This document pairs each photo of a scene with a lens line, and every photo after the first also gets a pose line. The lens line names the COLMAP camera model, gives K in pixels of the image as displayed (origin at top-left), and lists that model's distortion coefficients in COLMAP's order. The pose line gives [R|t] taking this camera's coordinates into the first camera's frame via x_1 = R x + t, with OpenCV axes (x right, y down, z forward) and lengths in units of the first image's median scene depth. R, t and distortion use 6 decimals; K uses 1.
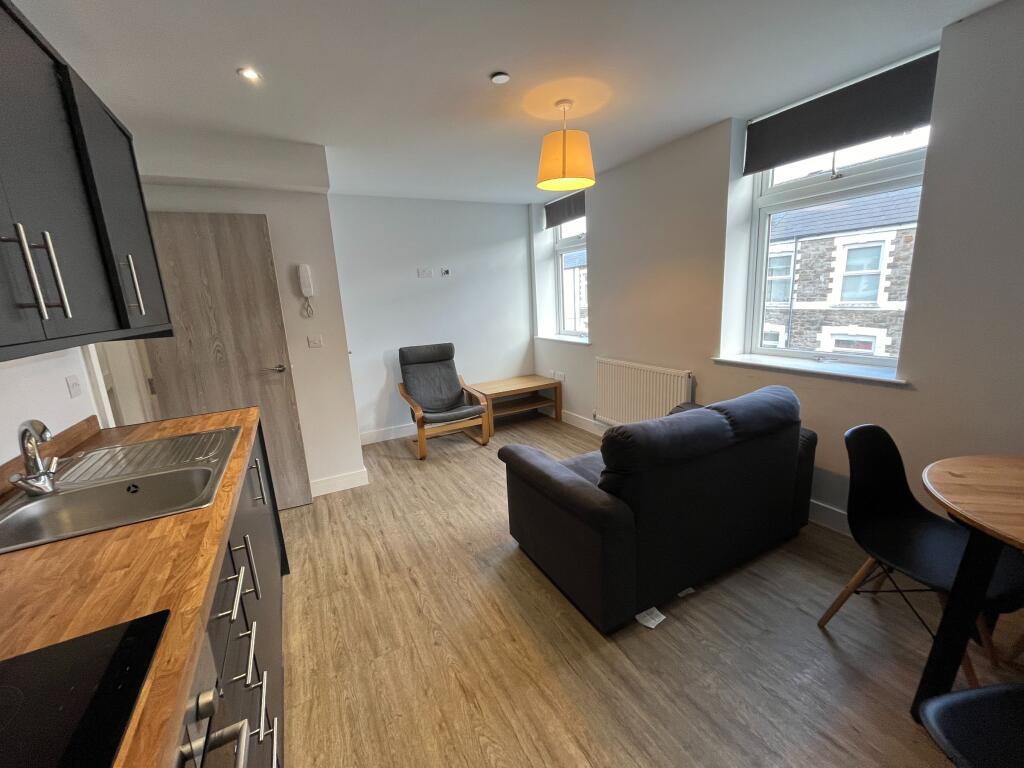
lens RADIAL K [[411.9, 0, 511.7], [0, 411.9, 382.5], [0, 0, 1]] dist [-0.004381, -0.000535]
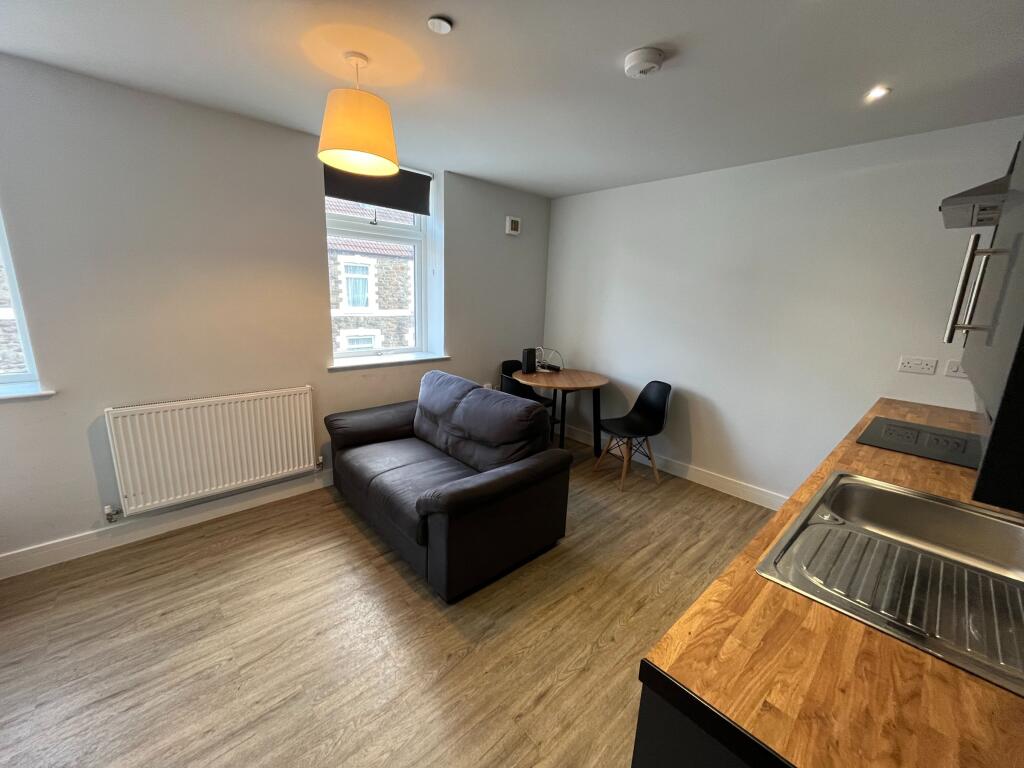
lens RADIAL K [[411.9, 0, 509.6], [0, 411.9, 380.5], [0, 0, 1]] dist [-0.004381, -0.000535]
pose [[-0.245856, -0.167998, 0.954637, -0.861566], [0.180616, 0.959677, 0.215401, -0.233569], [-0.952330, 0.225380, -0.205599, 1.124773]]
